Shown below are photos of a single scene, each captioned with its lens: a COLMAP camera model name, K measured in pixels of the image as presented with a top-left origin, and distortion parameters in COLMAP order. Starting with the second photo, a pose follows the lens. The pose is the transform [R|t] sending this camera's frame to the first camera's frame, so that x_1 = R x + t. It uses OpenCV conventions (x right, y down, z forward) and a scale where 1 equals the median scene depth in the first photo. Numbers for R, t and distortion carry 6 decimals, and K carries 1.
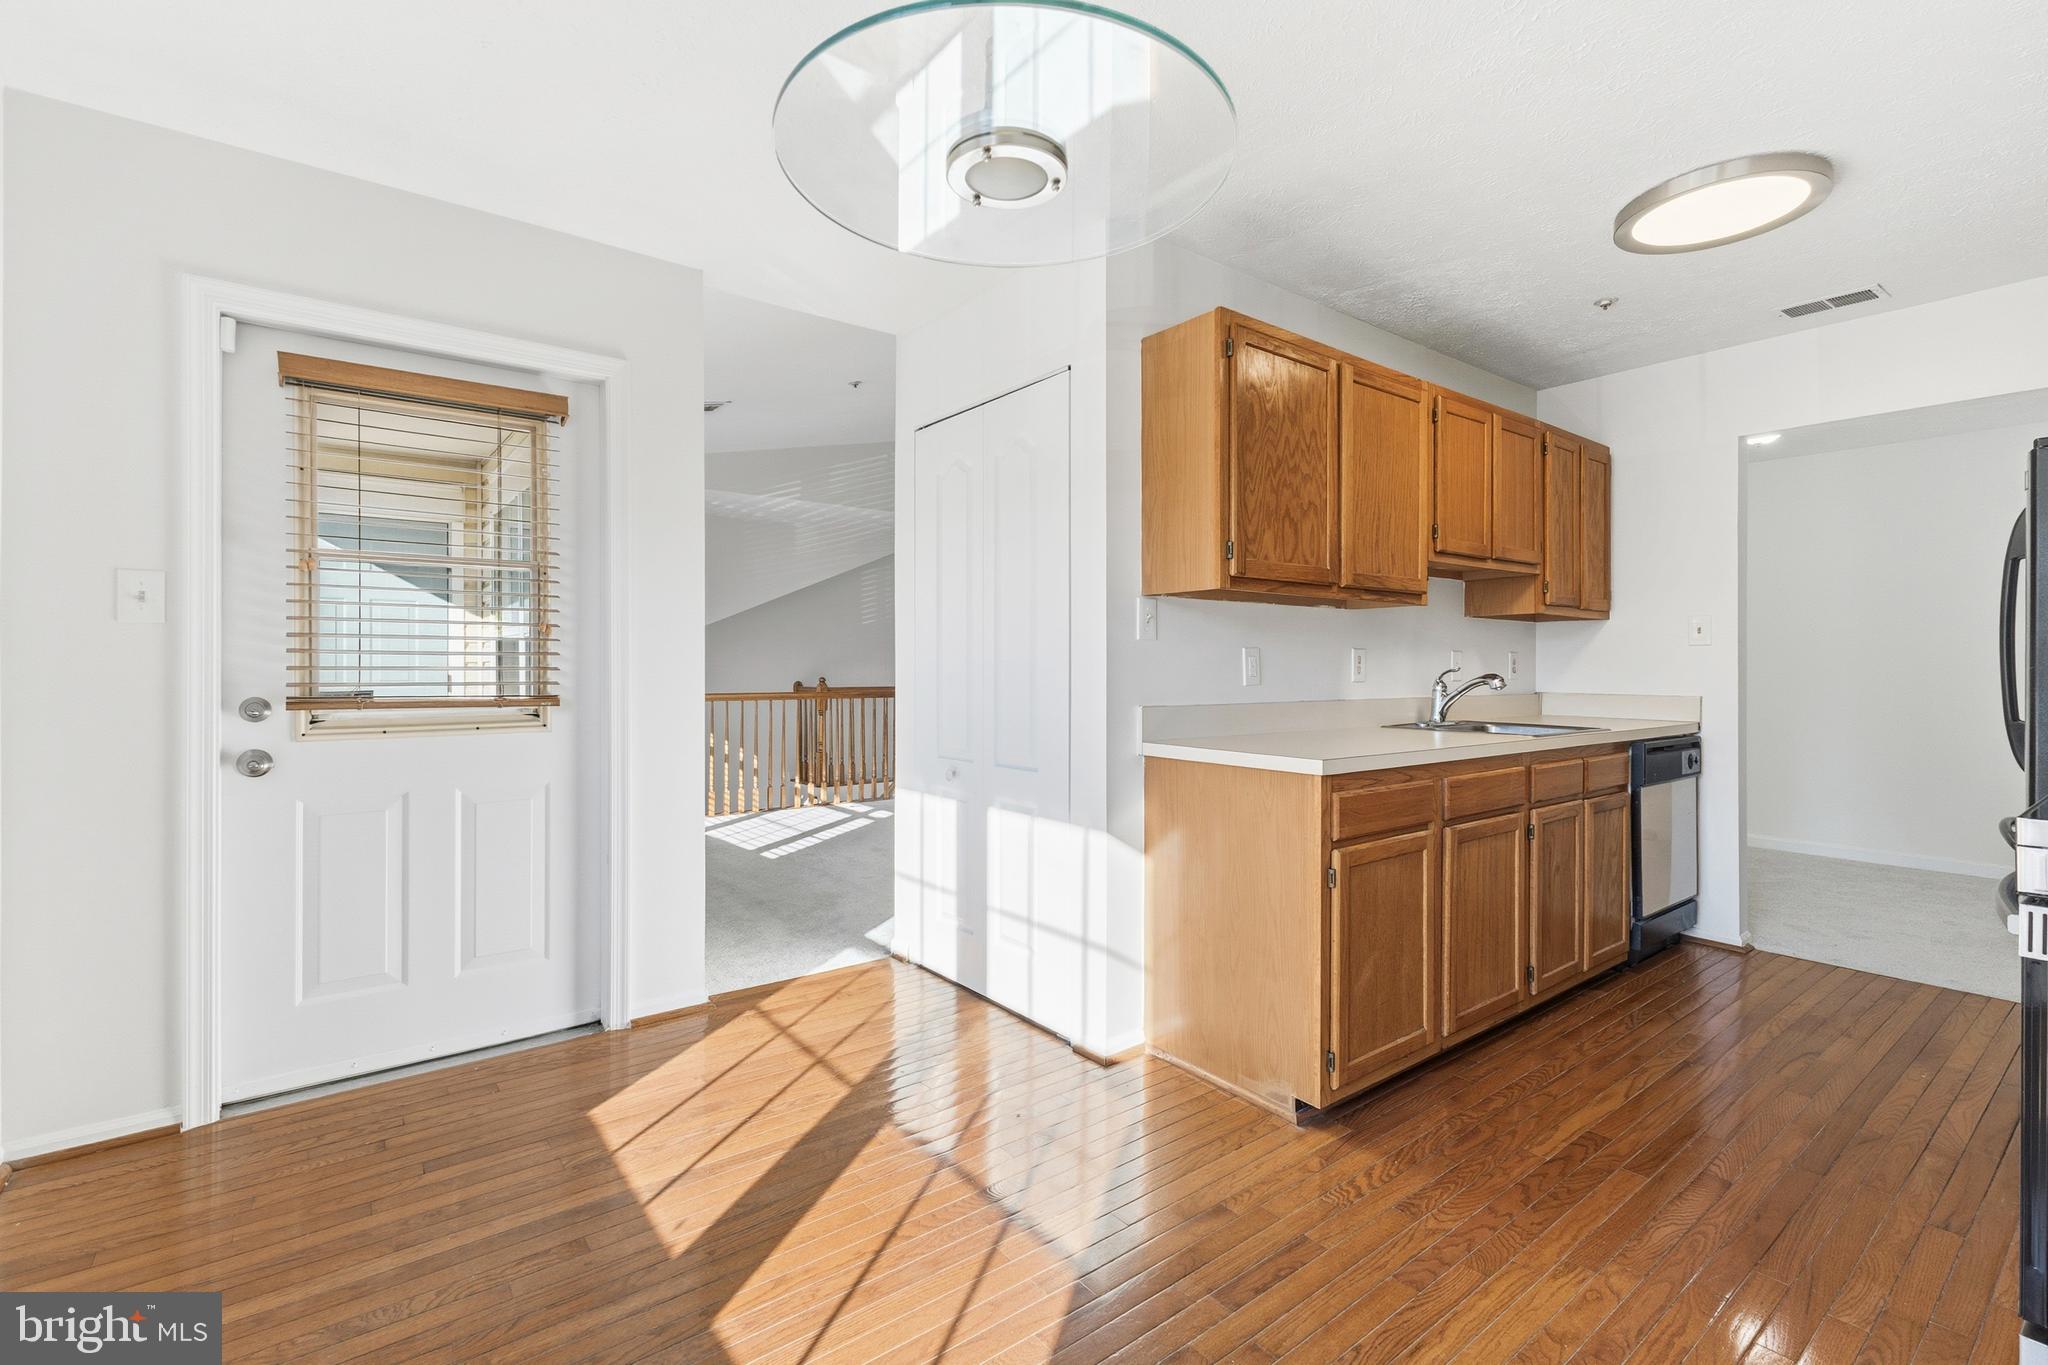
lens RADIAL K [[897.0, 0, 1033.1], [0, 897.0, 663.9], [0, 0, 1]] dist [0.013095, -0.003947]
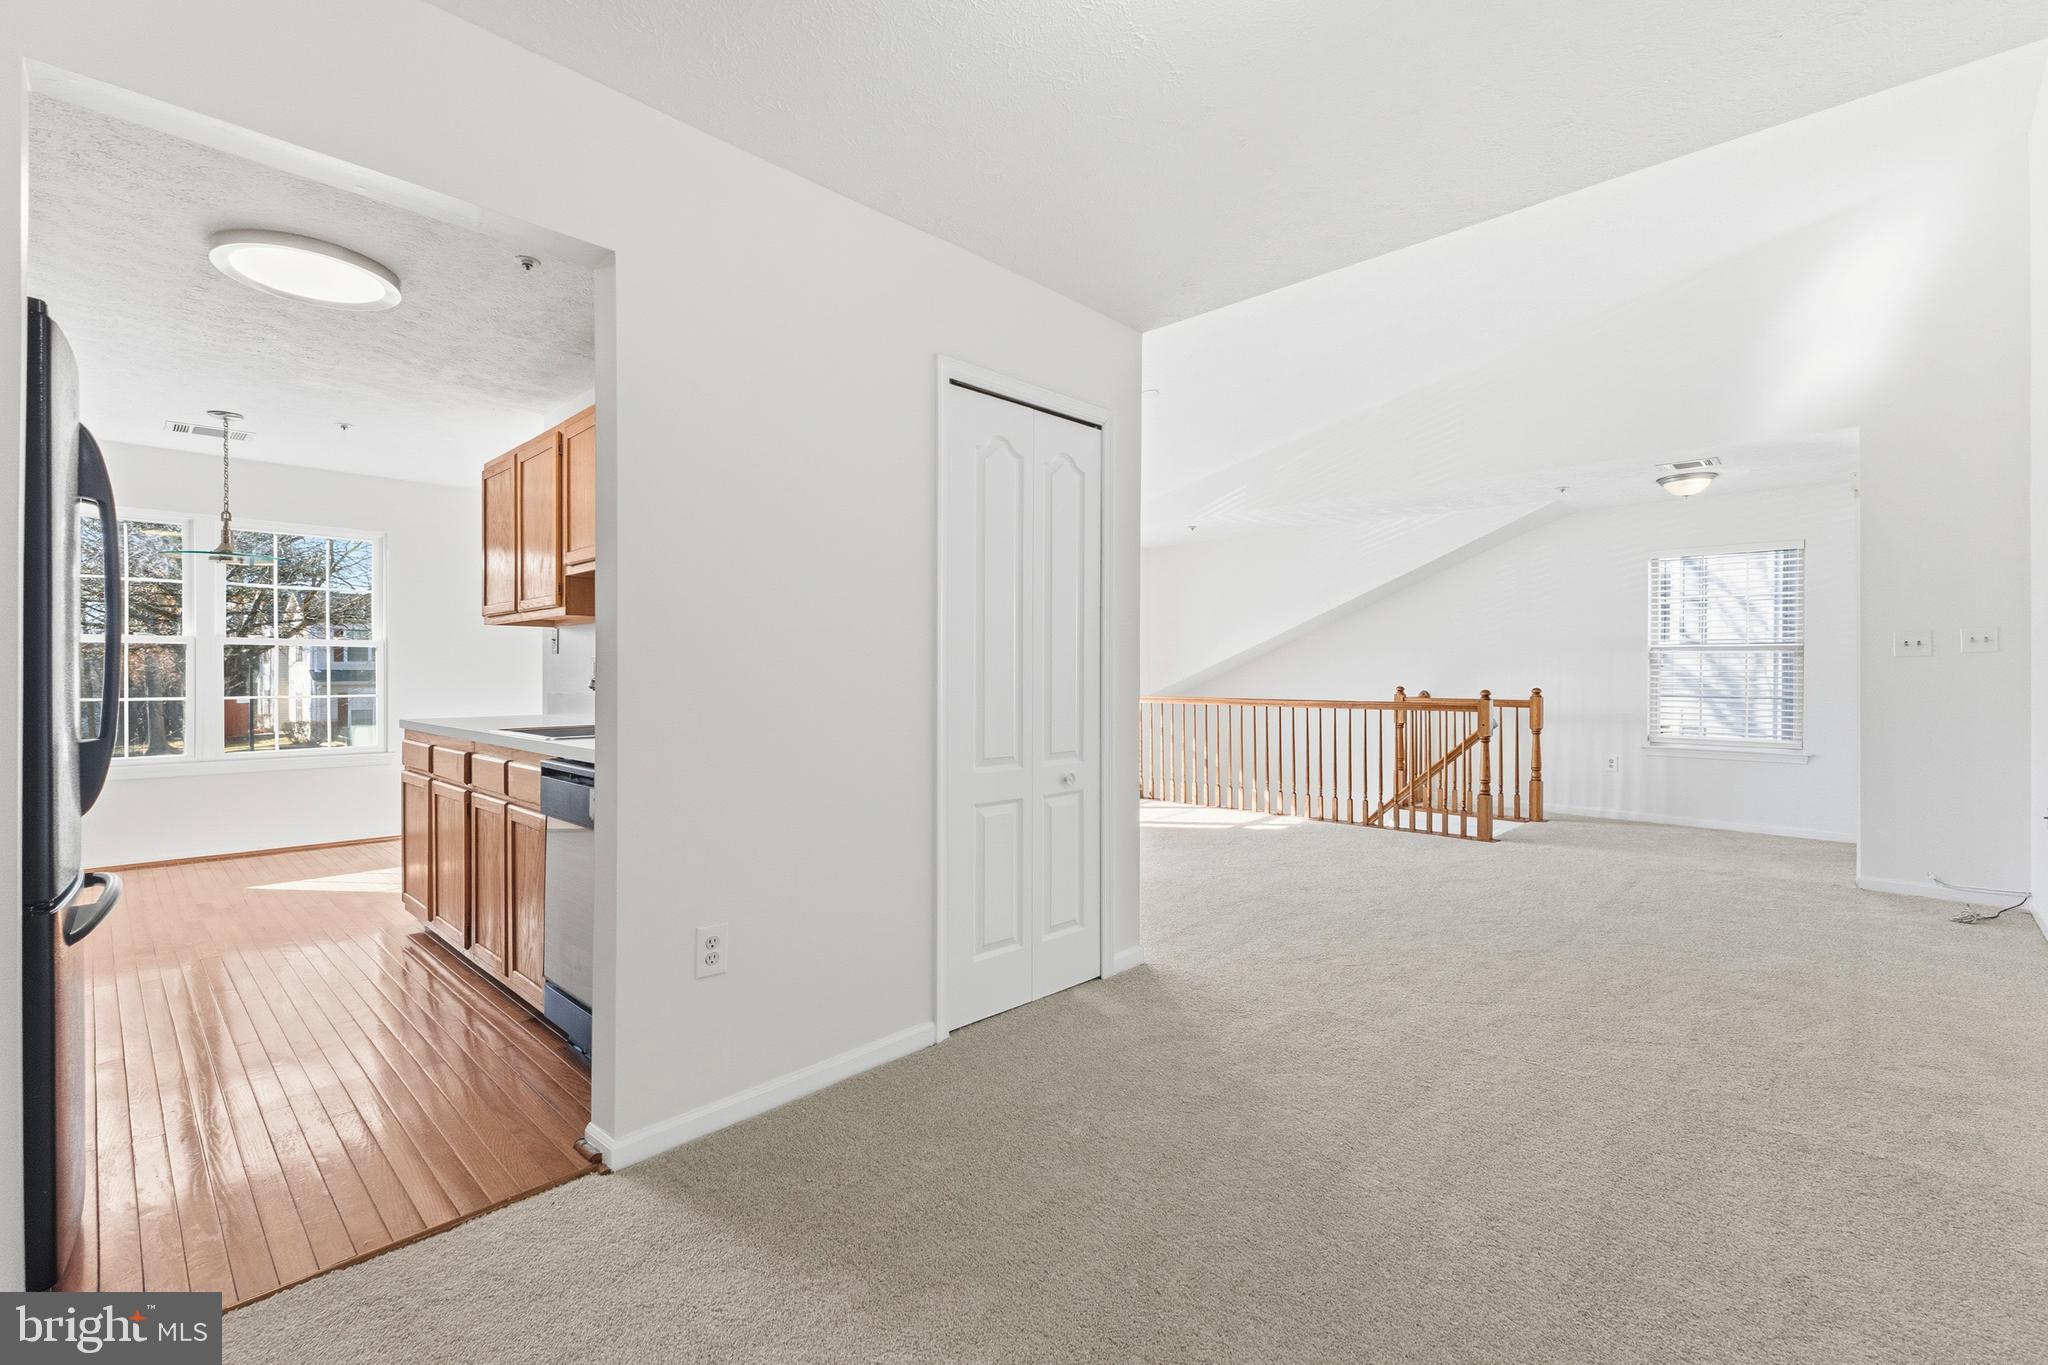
lens RADIAL K [[897.0, 0, 1024.7], [0, 897.0, 670.7], [0, 0, 1]] dist [0.013095, -0.003947]
pose [[0.140288, -0.004861, -0.990099, 1.902408], [0.002393, 0.999987, -0.004570, 0.012342], [0.990108, -0.001728, 0.140298, 1.642957]]
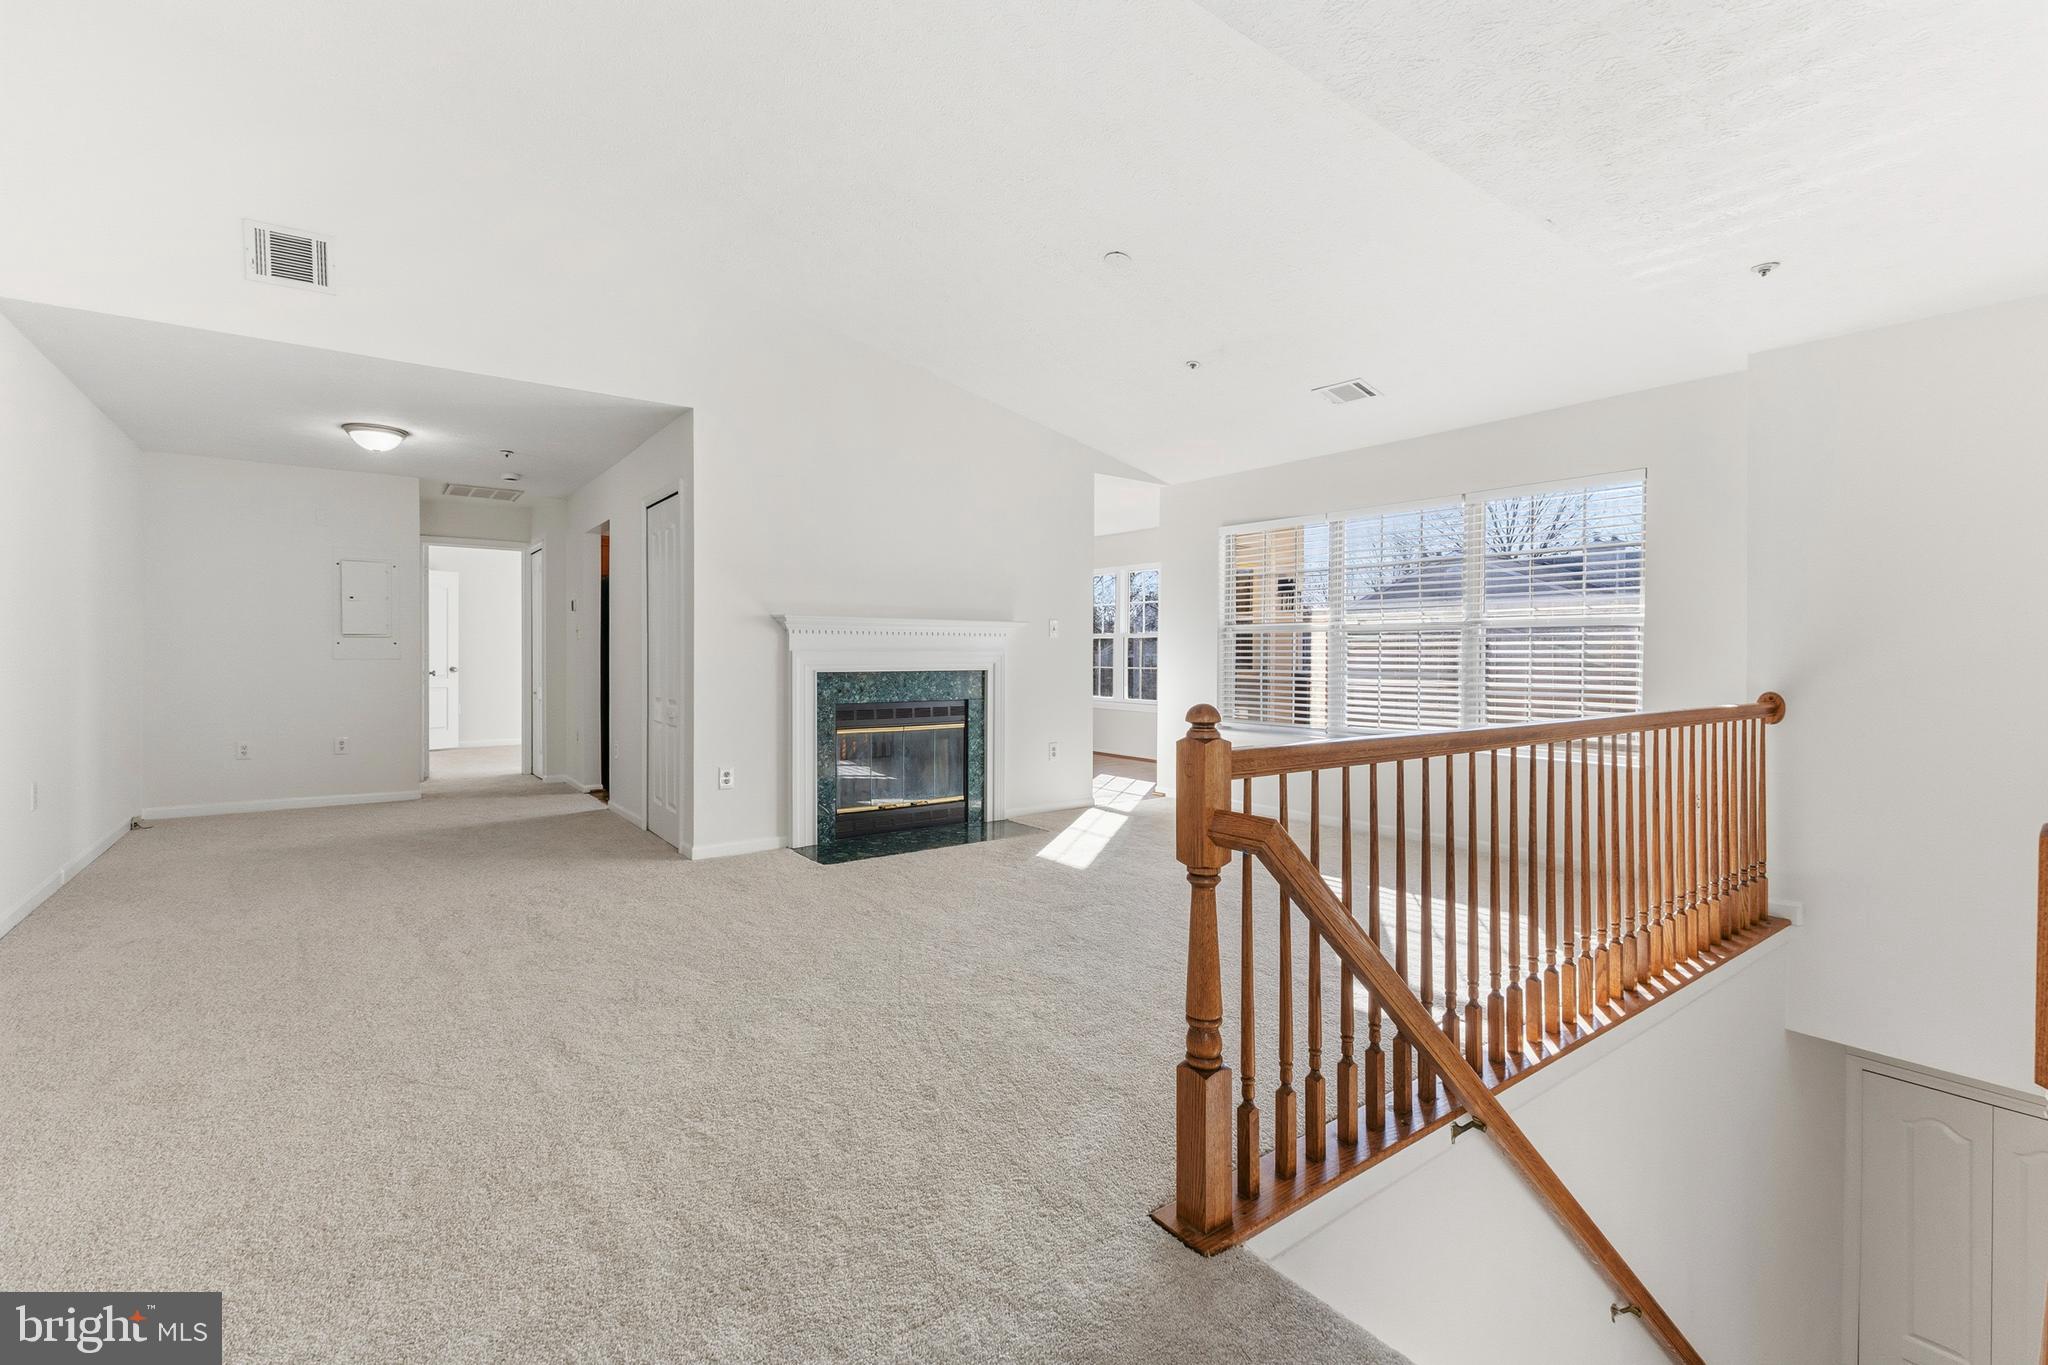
lens RADIAL K [[897.0, 0, 1028.5], [0, 897.0, 666.0], [0, 0, 1]] dist [0.013095, -0.003947]
pose [[-0.999768, -0.005879, 0.020732, -0.043744], [-0.005652, 0.999924, 0.010985, 0.014324], [-0.020795, 0.010866, -0.999725, 3.759128]]
